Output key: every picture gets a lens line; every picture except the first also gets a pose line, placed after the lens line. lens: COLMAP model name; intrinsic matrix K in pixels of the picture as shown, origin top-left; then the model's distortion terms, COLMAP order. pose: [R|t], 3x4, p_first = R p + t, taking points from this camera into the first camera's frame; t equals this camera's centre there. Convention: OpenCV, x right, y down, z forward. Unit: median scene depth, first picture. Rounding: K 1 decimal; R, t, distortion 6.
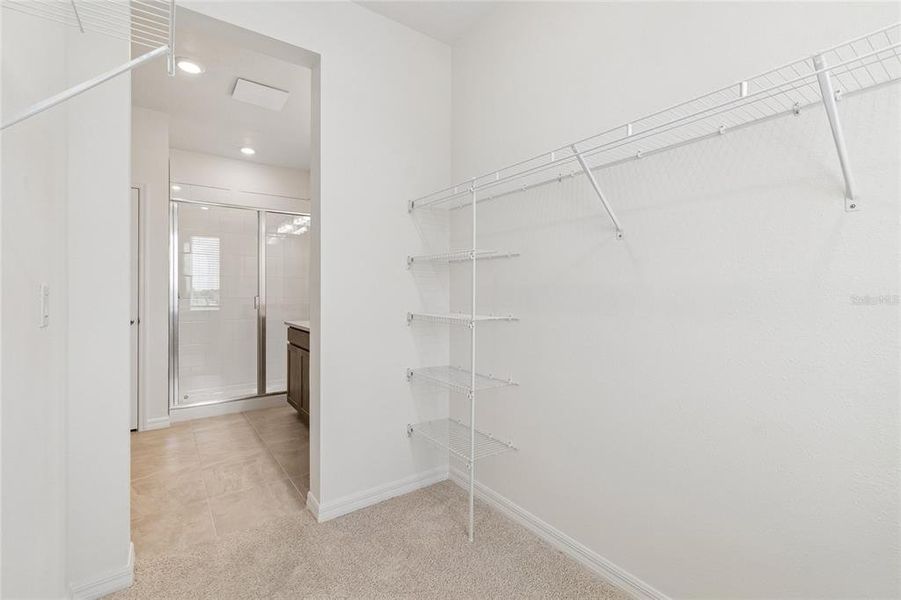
lens RADIAL K [[404.8, 0, 451.1], [0, 404.8, 301.6], [0, 0, 1]] dist [0.004286, 0.000442]
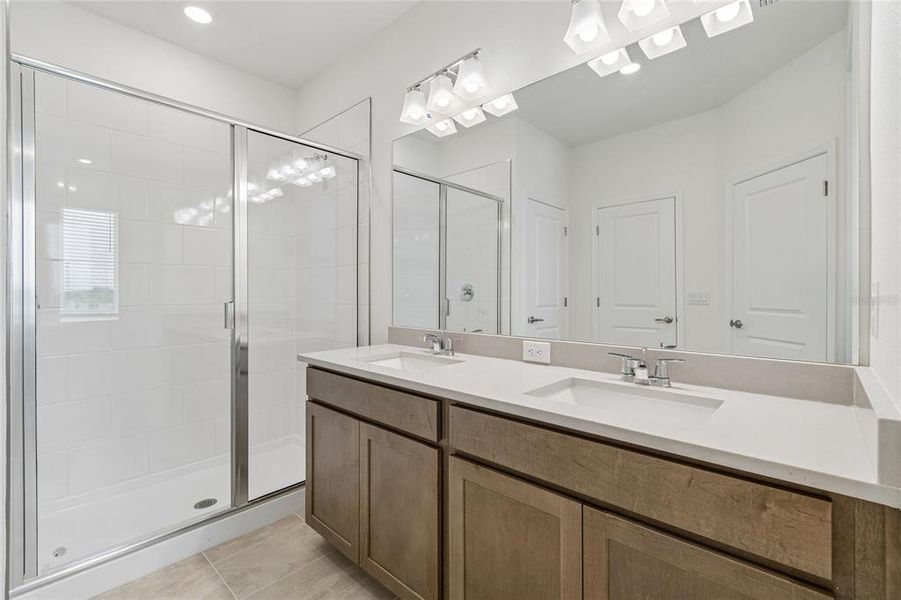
lens RADIAL K [[404.8, 0, 449.9], [0, 404.8, 297.7], [0, 0, 1]] dist [0.004286, 0.000442]
pose [[0.979898, -0.006580, 0.199390, -0.310241], [0.007350, 0.999968, -0.003121, -0.015294], [-0.199363, 0.004524, 0.979915, 0.460934]]
